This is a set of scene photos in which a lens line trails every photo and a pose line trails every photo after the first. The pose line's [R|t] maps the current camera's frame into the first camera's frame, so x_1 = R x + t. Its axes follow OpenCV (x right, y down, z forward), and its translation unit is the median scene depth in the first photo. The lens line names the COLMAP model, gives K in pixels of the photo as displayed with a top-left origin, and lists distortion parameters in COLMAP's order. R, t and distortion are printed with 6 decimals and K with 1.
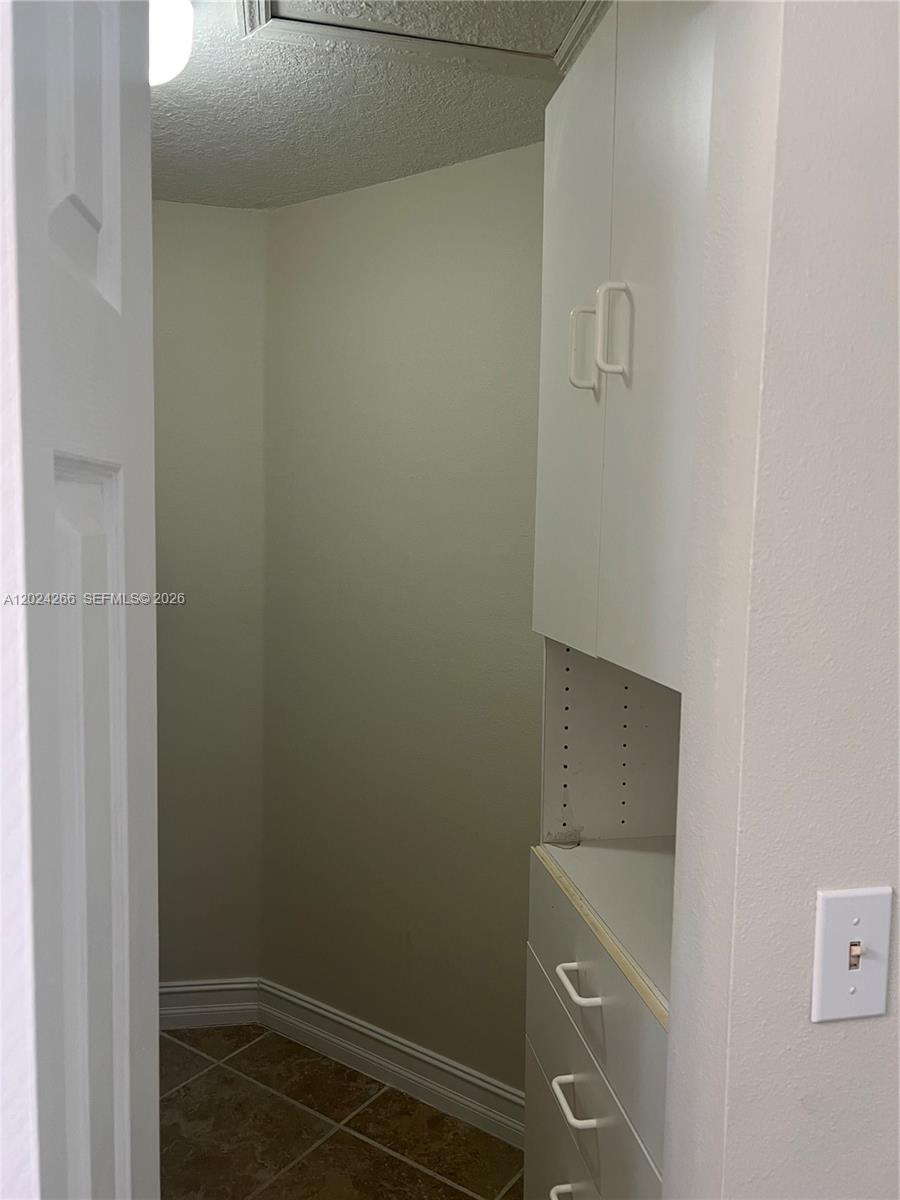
lens RADIAL K [[899.3, 0, 457.6], [0, 899.3, 603.9], [0, 0, 1]] dist [0.052314, -0.051920]
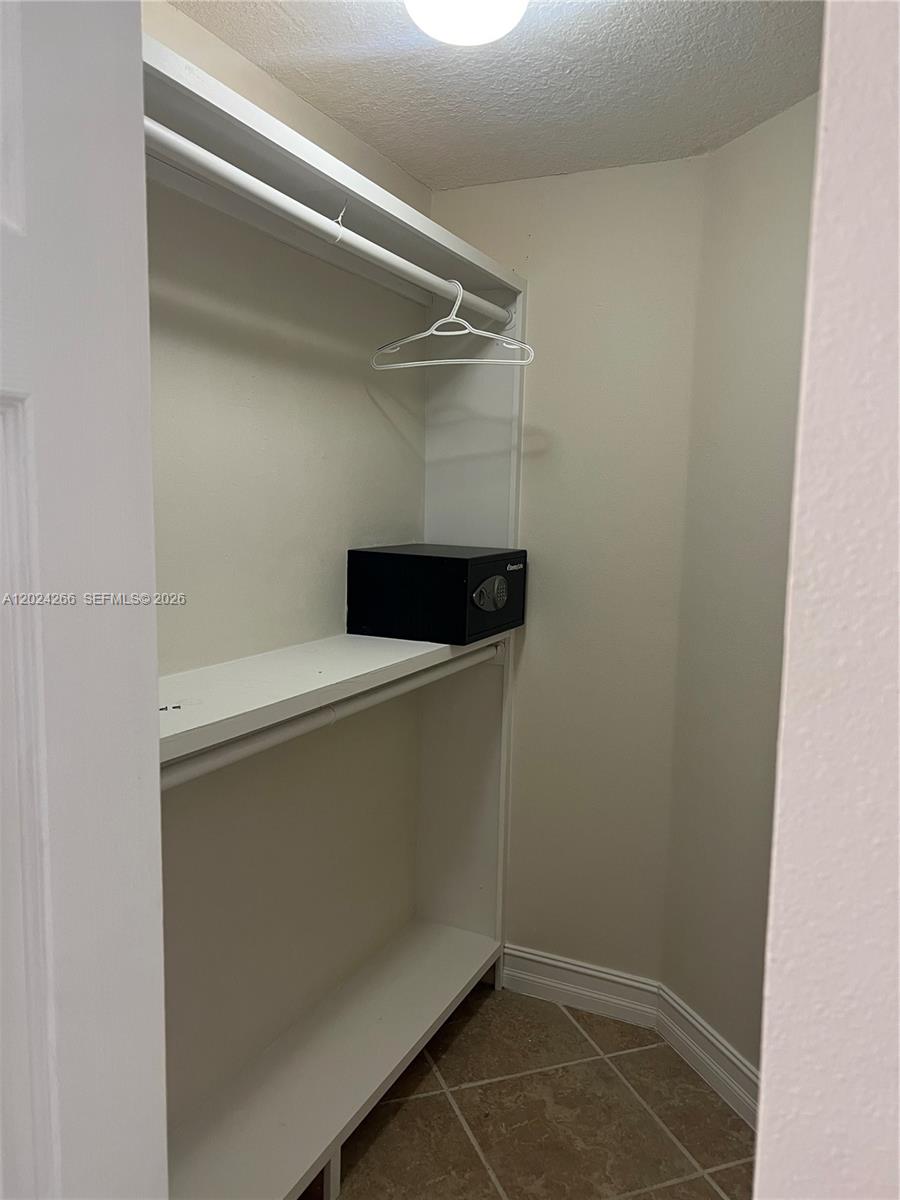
lens RADIAL K [[899.3, 0, 457.6], [0, 899.3, 603.9], [0, 0, 1]] dist [0.052314, -0.051920]
pose [[0.819288, 0.059760, -0.570259, 0.149178], [-0.053050, 0.998188, 0.028388, 0.004327], [0.570923, 0.006994, 0.820974, 0.125721]]
